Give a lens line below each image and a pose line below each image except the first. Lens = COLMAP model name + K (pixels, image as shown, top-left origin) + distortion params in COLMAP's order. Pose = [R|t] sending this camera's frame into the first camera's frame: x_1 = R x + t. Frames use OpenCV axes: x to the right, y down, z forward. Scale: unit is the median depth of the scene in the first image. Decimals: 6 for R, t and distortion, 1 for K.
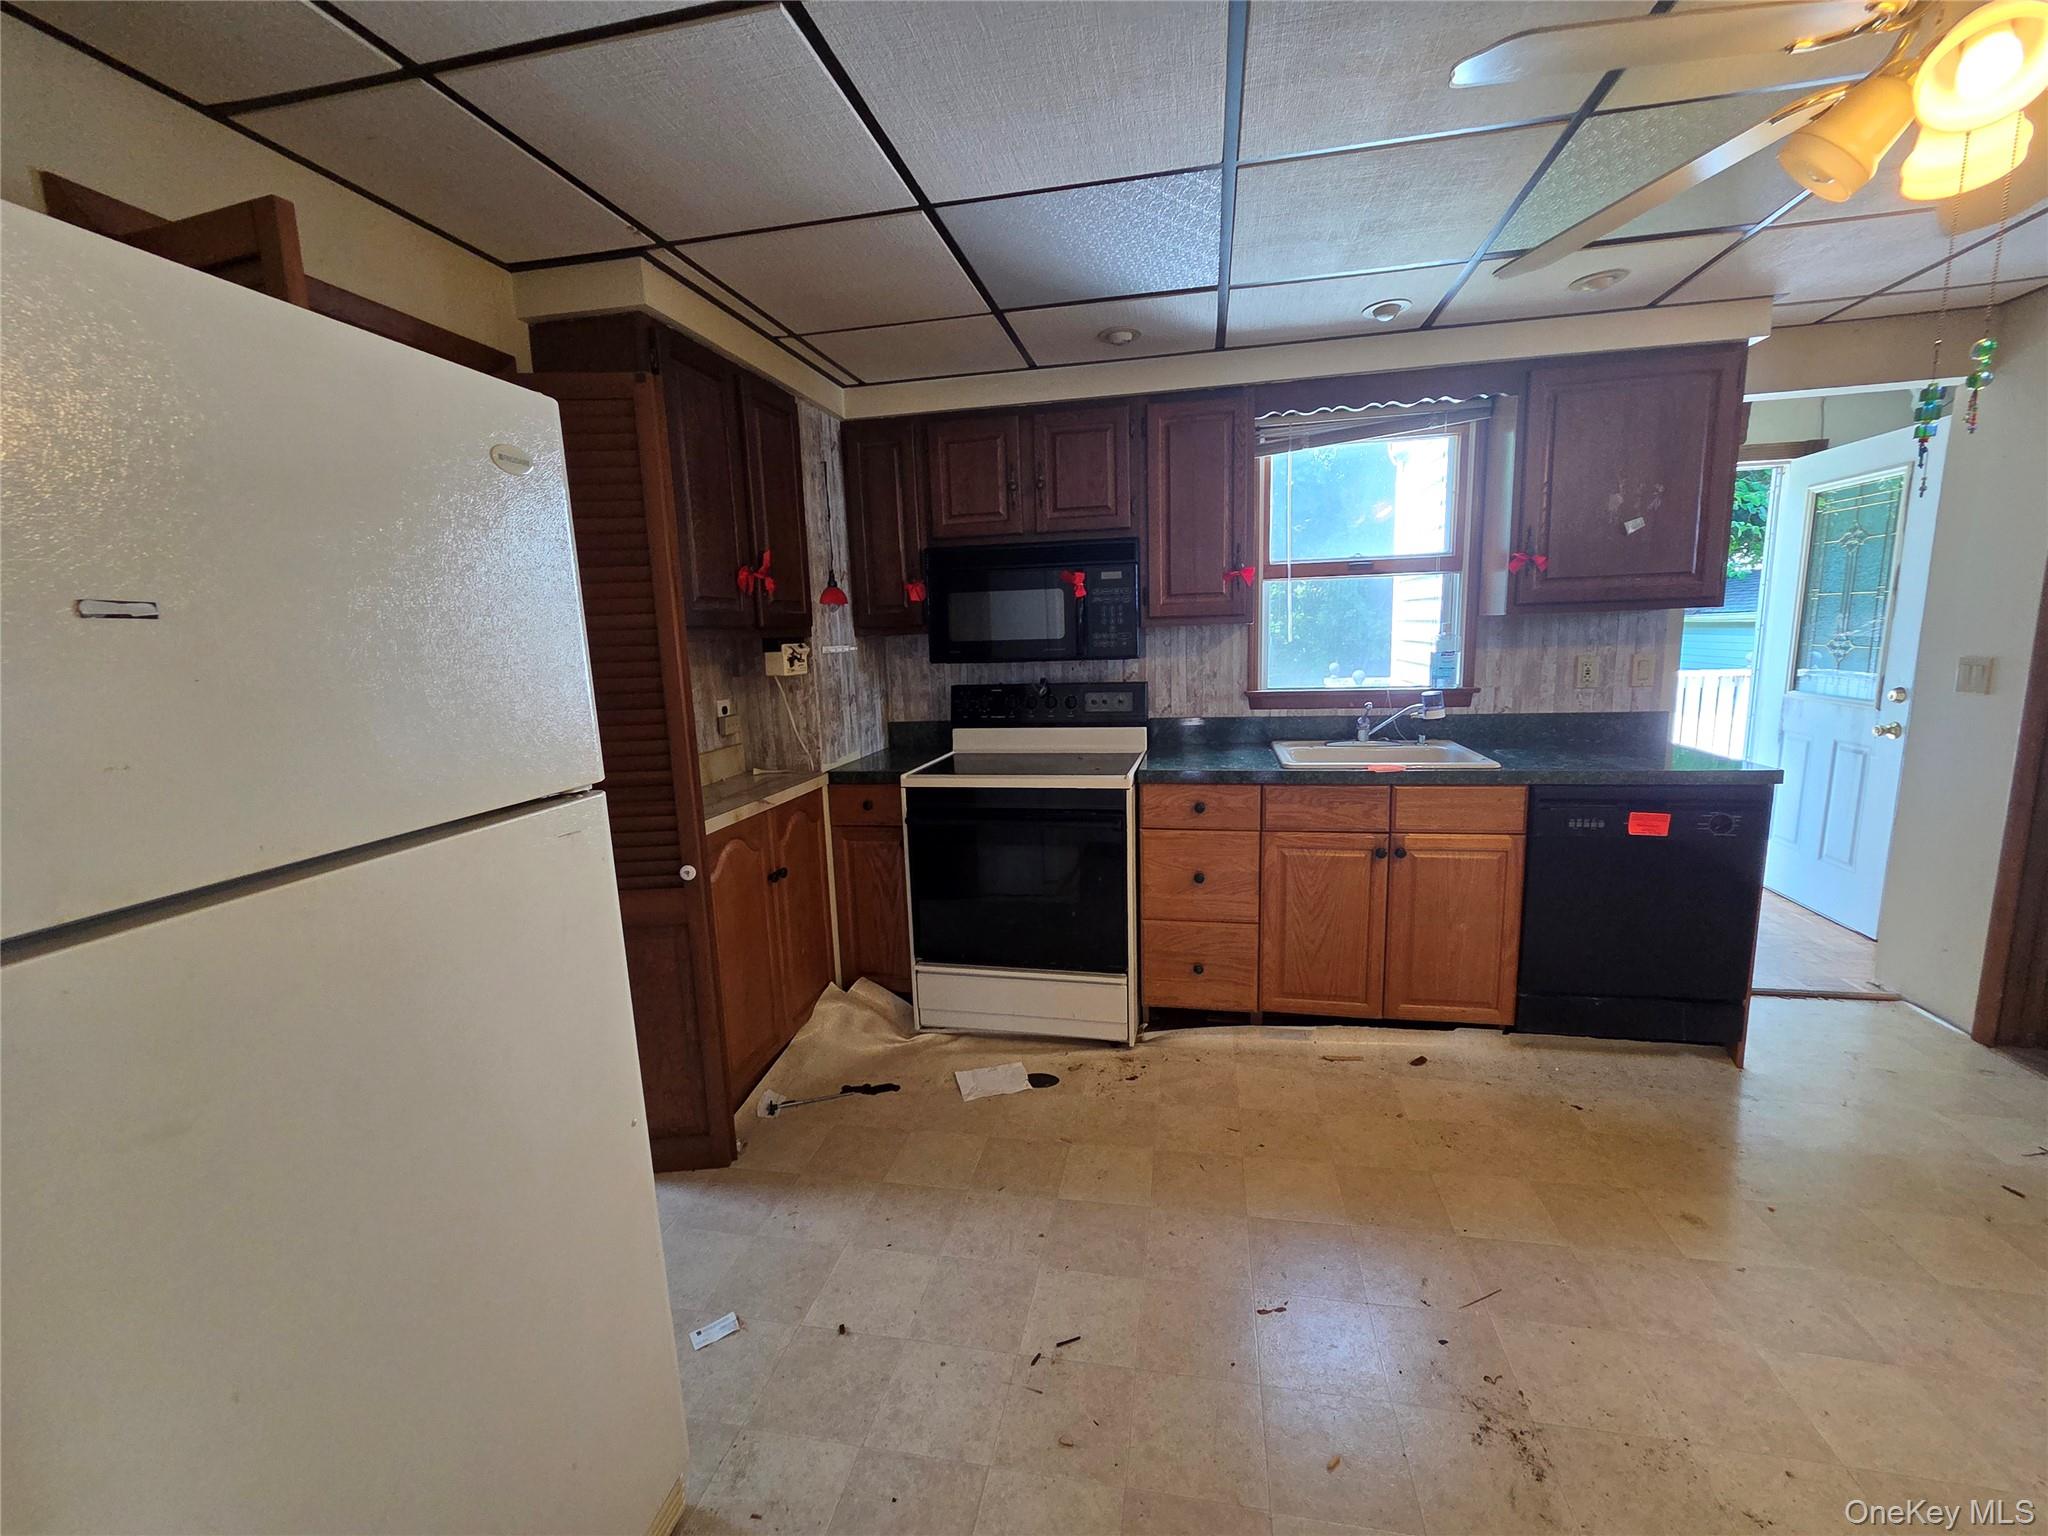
lens RADIAL K [[843.7, 0, 1029.1], [0, 843.7, 770.8], [0, 0, 1]] dist [-0.002164, -0.000036]
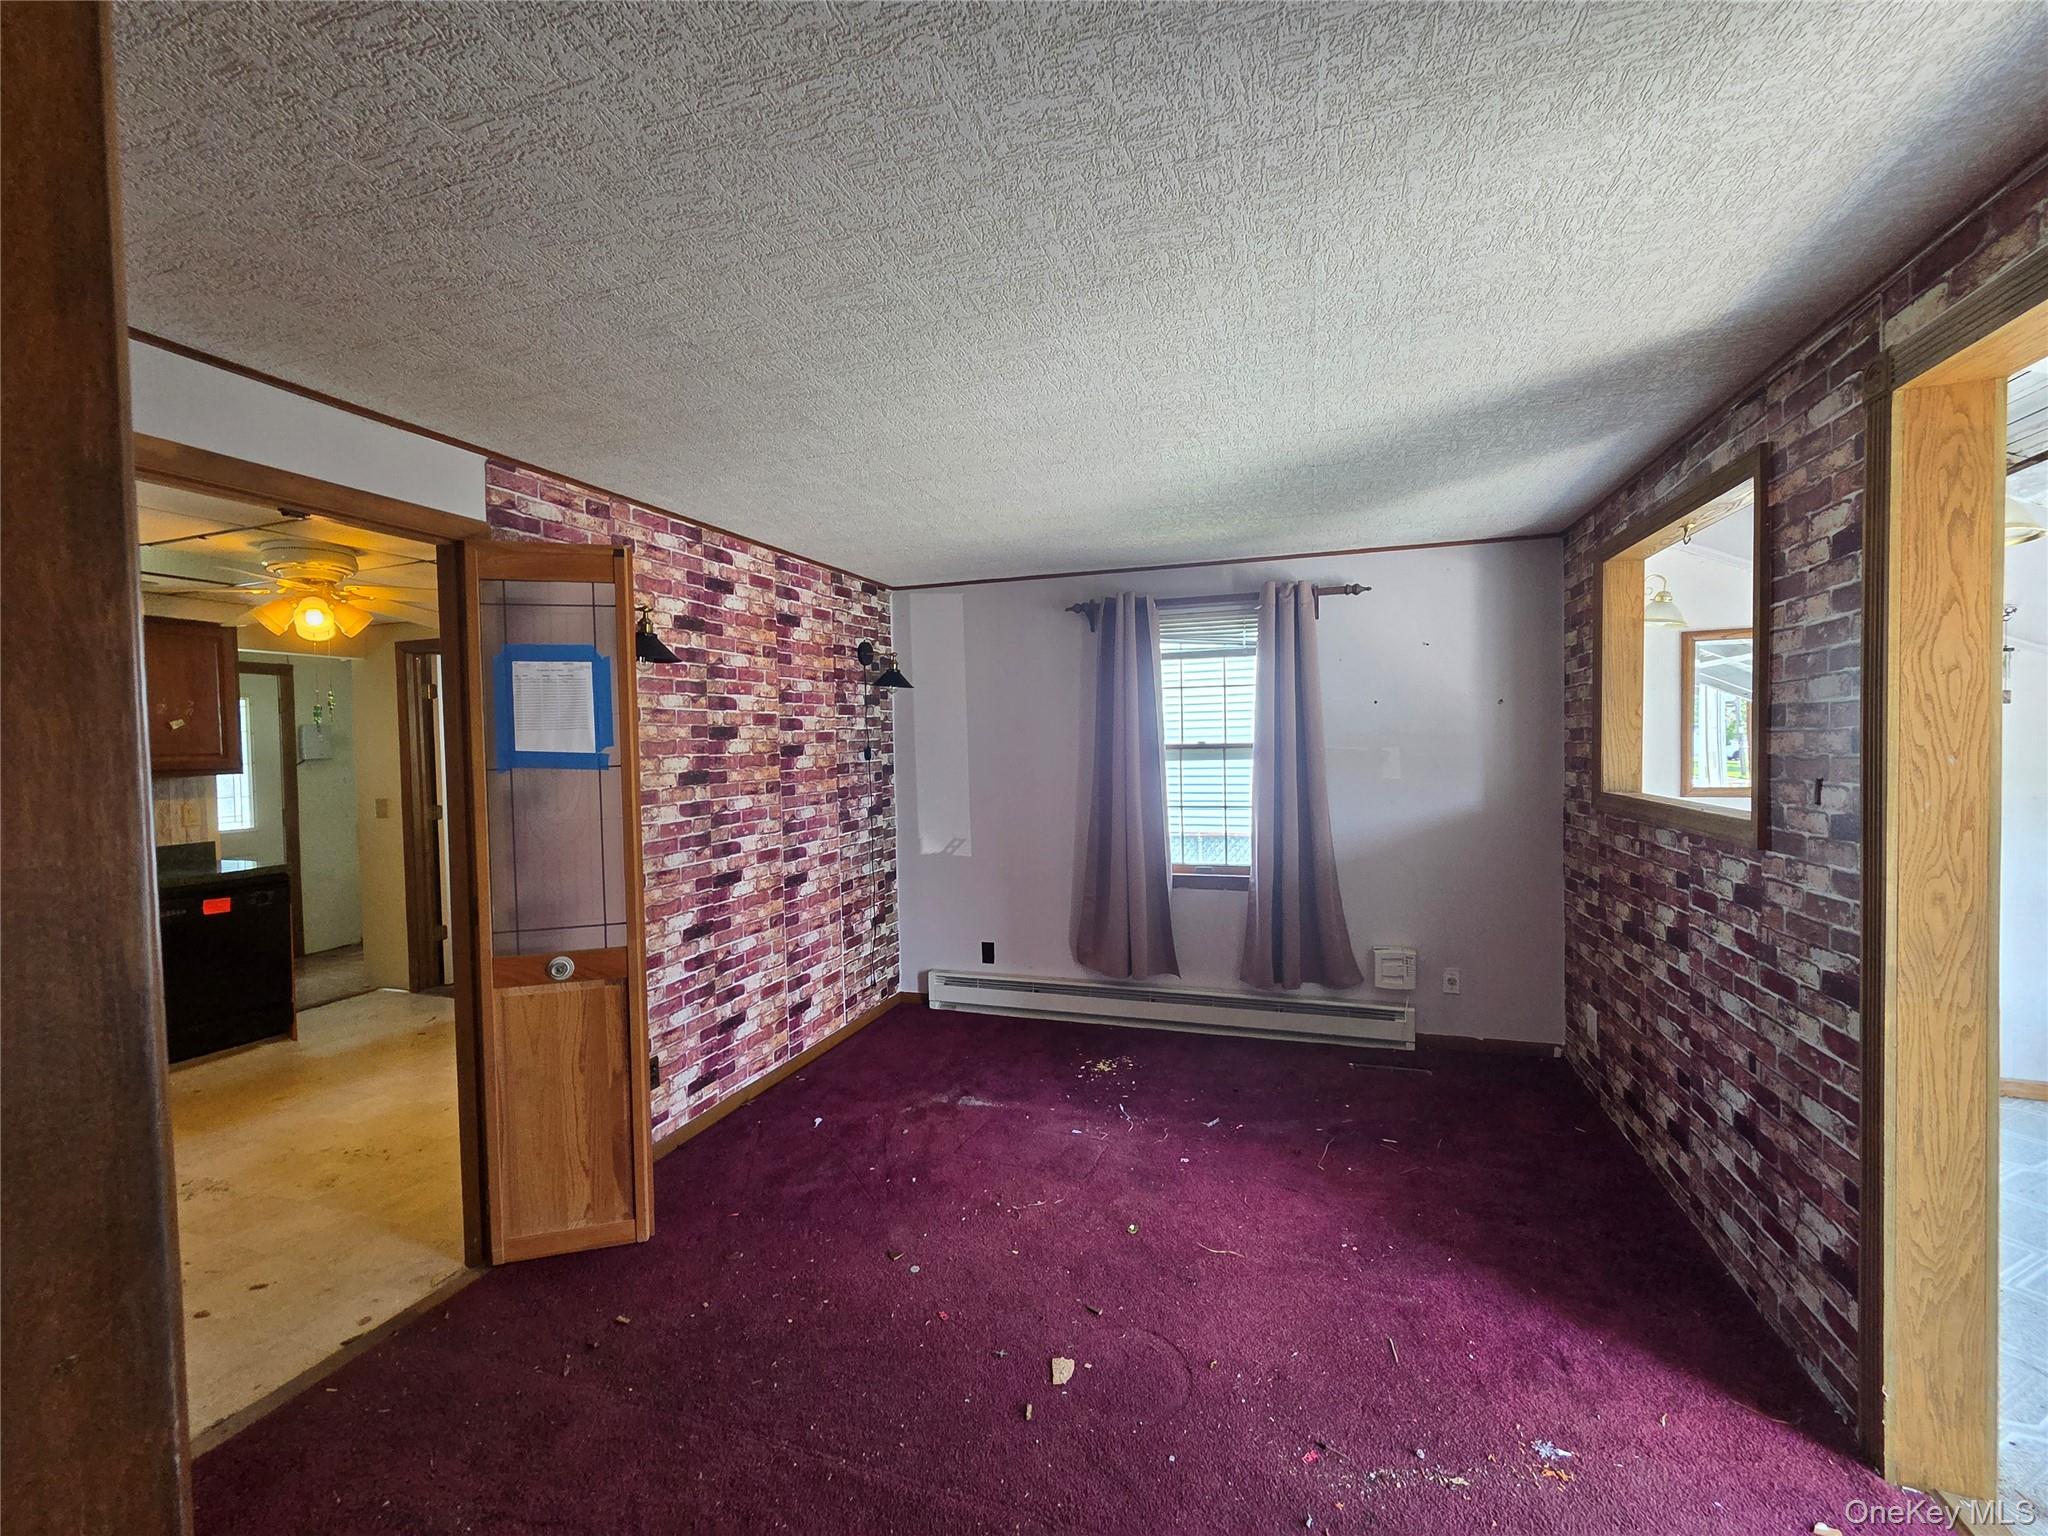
lens RADIAL K [[843.7, 0, 1028.8], [0, 843.7, 769.8], [0, 0, 1]] dist [-0.002164, -0.000036]
pose [[0.120174, 0.005975, 0.992735, -0.647825], [0.175495, 0.984105, -0.027167, 0.115081], [-0.977118, 0.177484, 0.117215, -0.721127]]
